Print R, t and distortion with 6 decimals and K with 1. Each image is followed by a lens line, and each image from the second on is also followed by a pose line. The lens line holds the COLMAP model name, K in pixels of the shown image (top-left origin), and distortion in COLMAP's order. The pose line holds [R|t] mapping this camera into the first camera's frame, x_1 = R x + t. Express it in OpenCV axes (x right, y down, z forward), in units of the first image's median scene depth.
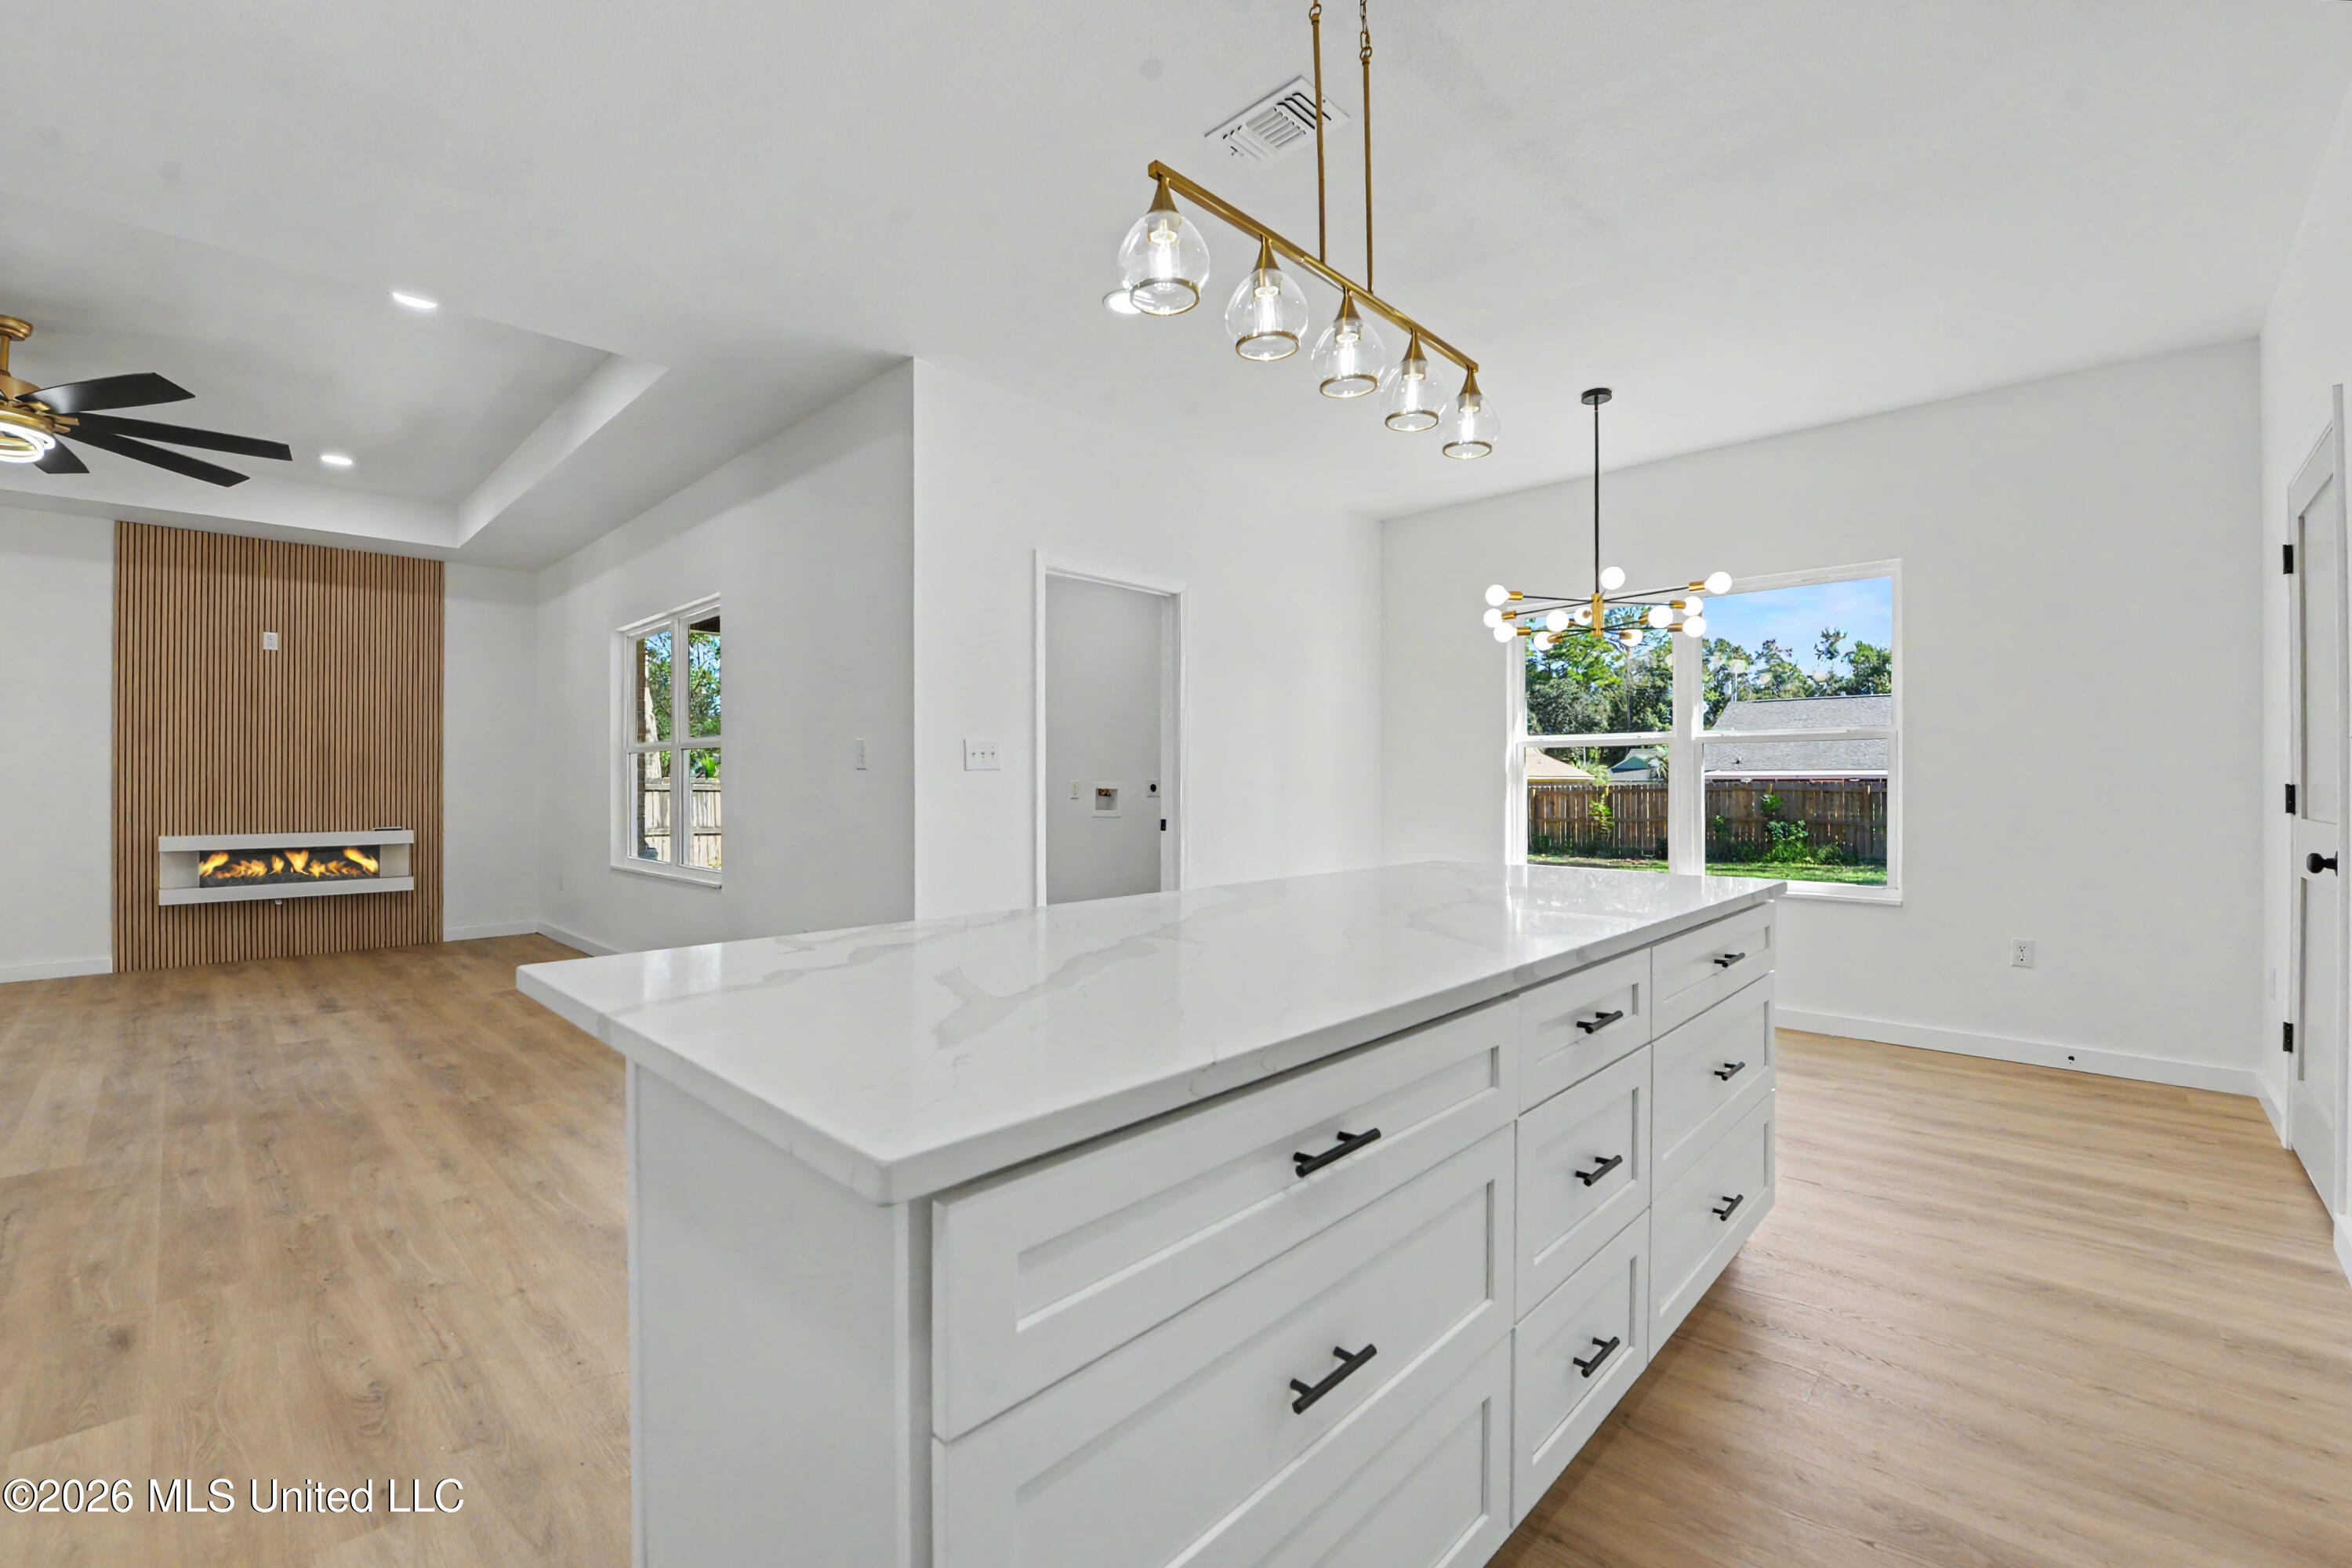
lens RADIAL K [[949.7, 0, 1165.9], [0, 949.7, 783.7], [0, 0, 1]] dist [-0.021107, -0.000413]
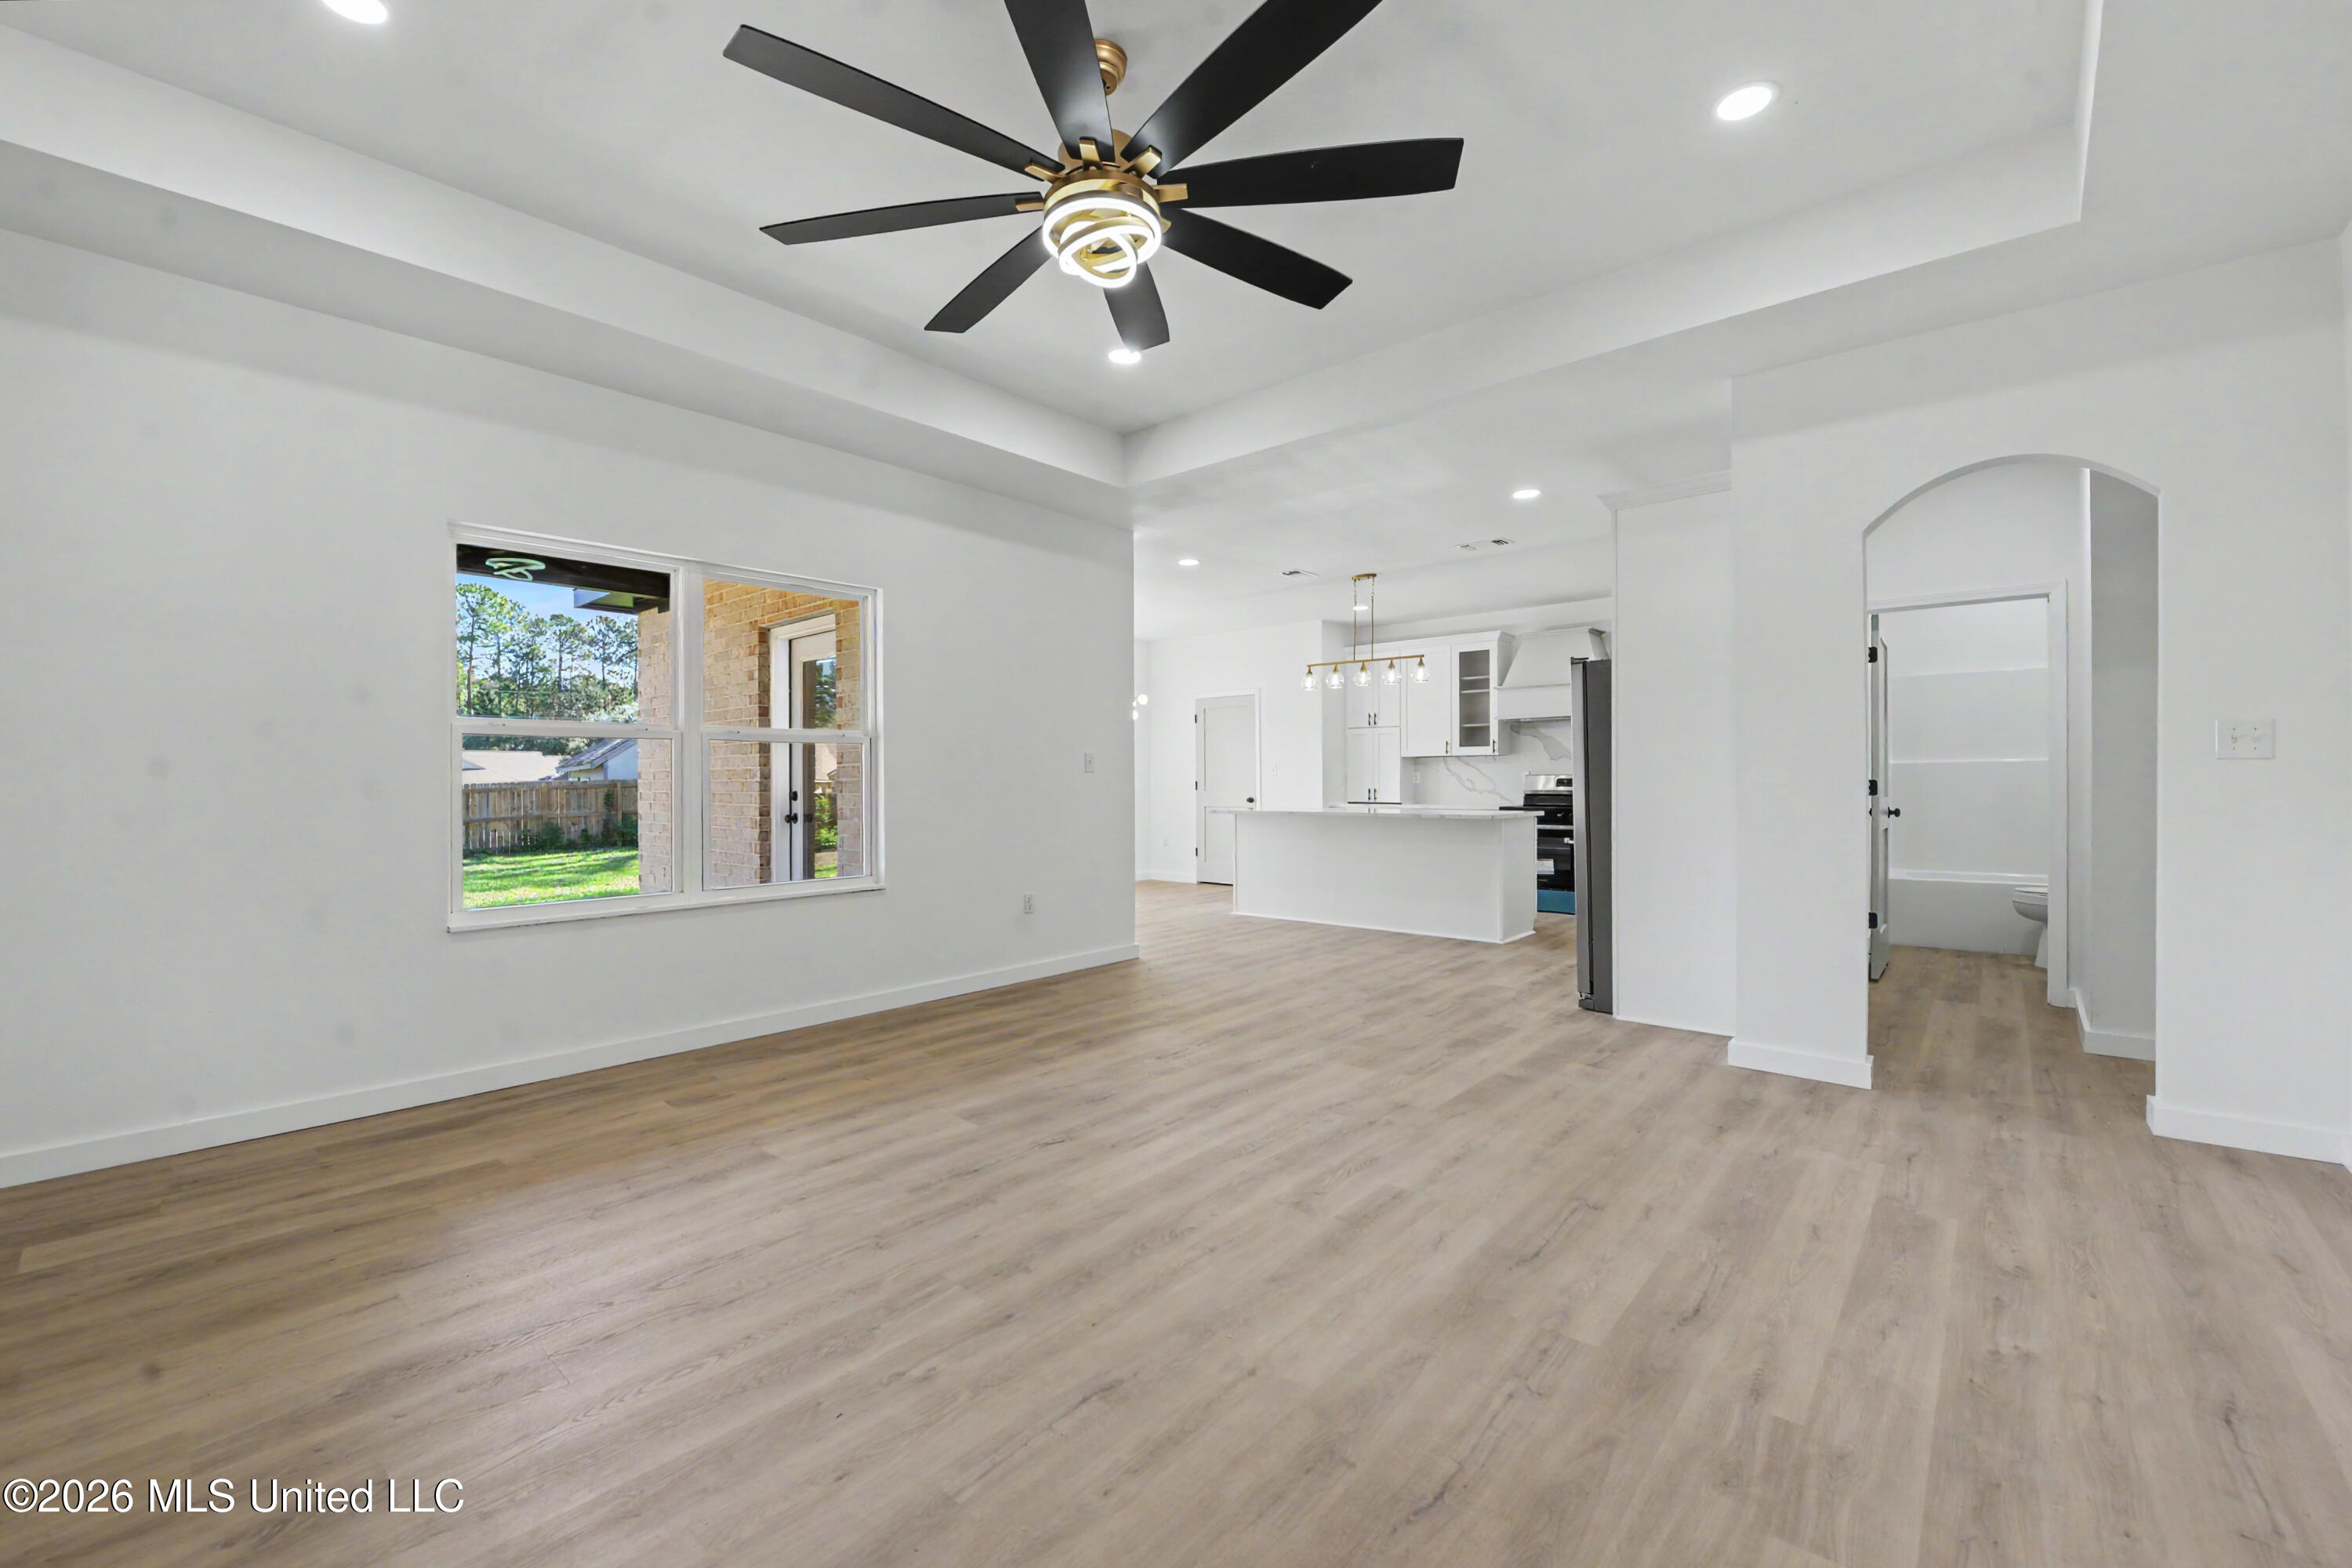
lens RADIAL K [[949.7, 0, 1165.9], [0, 949.7, 783.7], [0, 0, 1]] dist [-0.021107, -0.000413]
pose [[-0.020521, -0.002805, 0.999785, -1.173644], [0.006245, 0.999976, 0.002934, -0.000018], [-0.999770, 0.006304, -0.020503, 0.583016]]
